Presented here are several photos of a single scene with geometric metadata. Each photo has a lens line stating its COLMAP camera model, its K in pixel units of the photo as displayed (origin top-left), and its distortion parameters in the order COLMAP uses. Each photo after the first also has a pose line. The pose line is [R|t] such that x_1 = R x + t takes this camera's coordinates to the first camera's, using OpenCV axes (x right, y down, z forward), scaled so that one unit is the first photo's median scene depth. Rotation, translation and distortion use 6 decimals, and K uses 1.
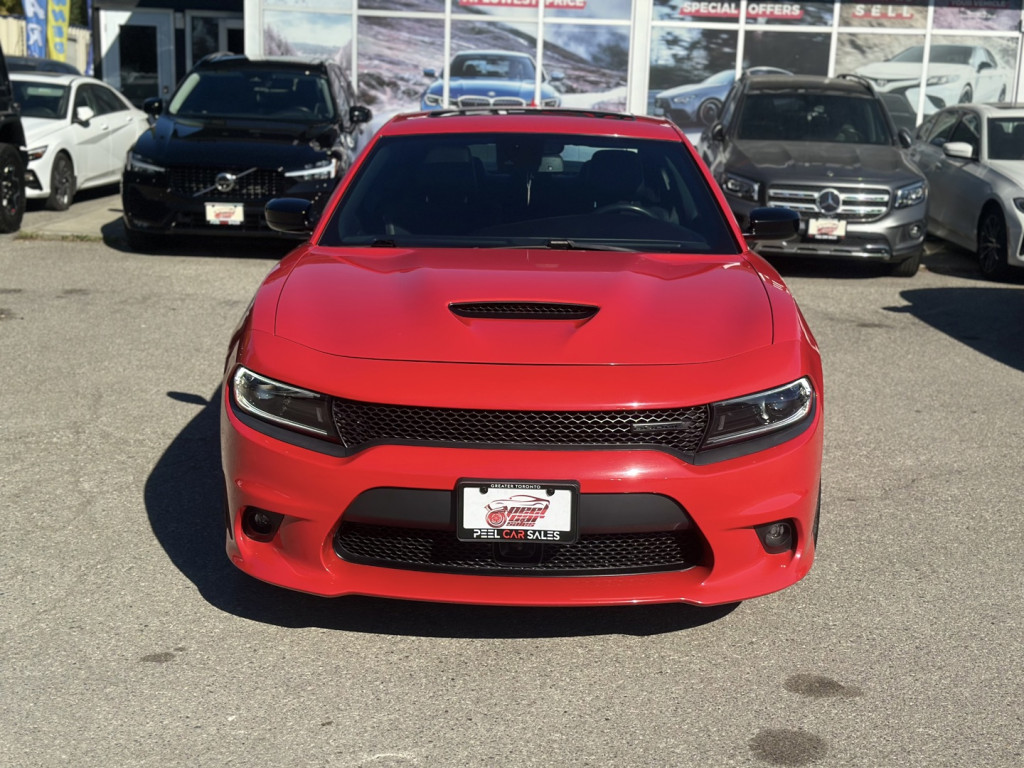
lens RADIAL K [[1421.3, 0, 511.8], [0, 1421.3, 392.3], [0, 0, 1]] dist [0.114723, 0.000000]
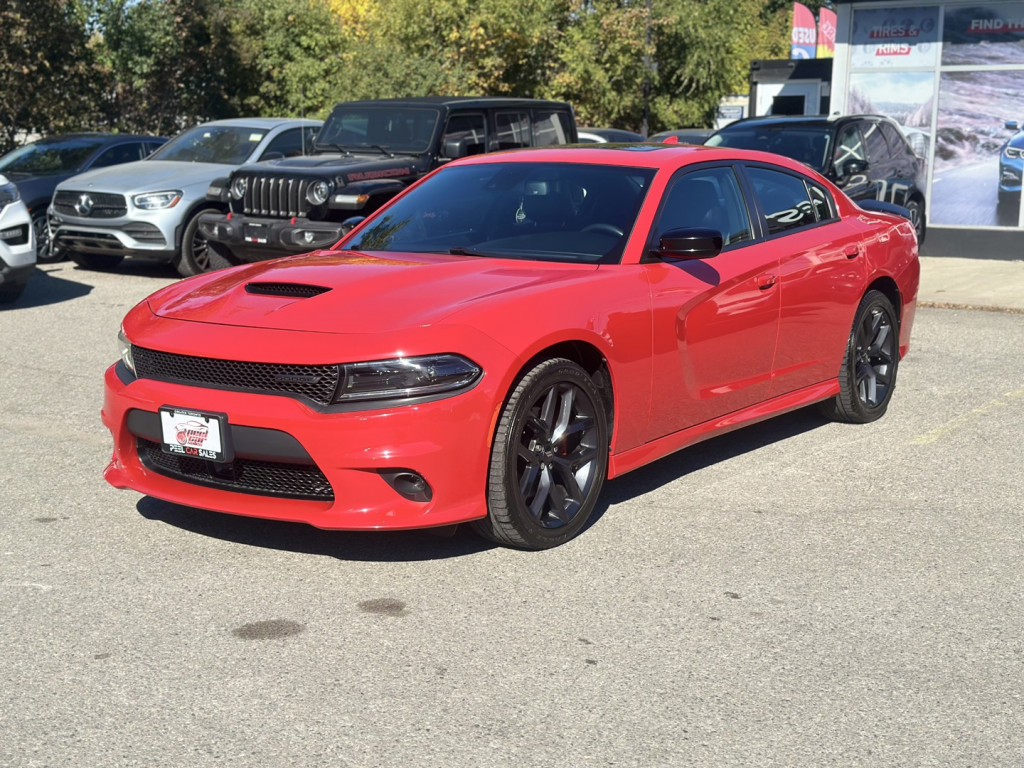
lens RADIAL K [[1421.3, 0, 514.2], [0, 1421.3, 378.6], [0, 0, 1]] dist [0.114723, 0.000000]
pose [[0.827193, 0.068723, -0.557700, 0.221175], [-0.101455, 0.994448, -0.027939, 0.009037], [0.552684, 0.079692, 0.829572, 0.014574]]
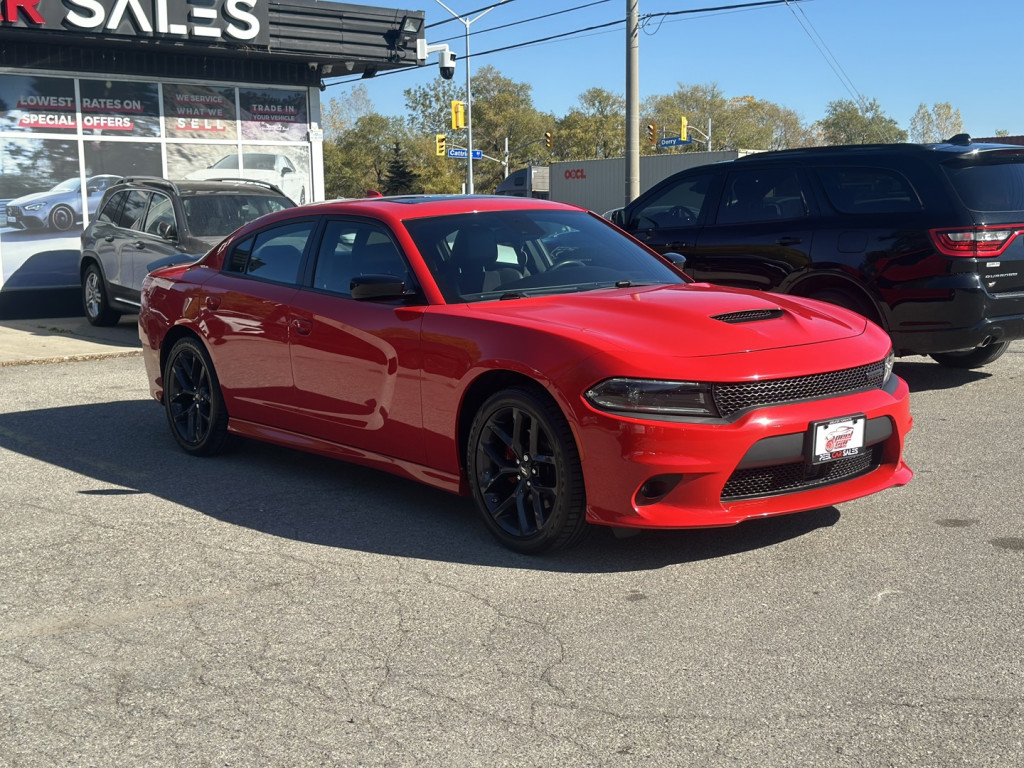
lens RADIAL K [[1421.3, 0, 513.2], [0, 1421.3, 388.7], [0, 0, 1]] dist [0.114723, 0.000000]
pose [[0.777733, -0.126808, 0.615671, -0.267205], [0.174367, 0.984525, -0.017485, -0.000331], [-0.603926, 0.120951, 0.787810, 0.002526]]
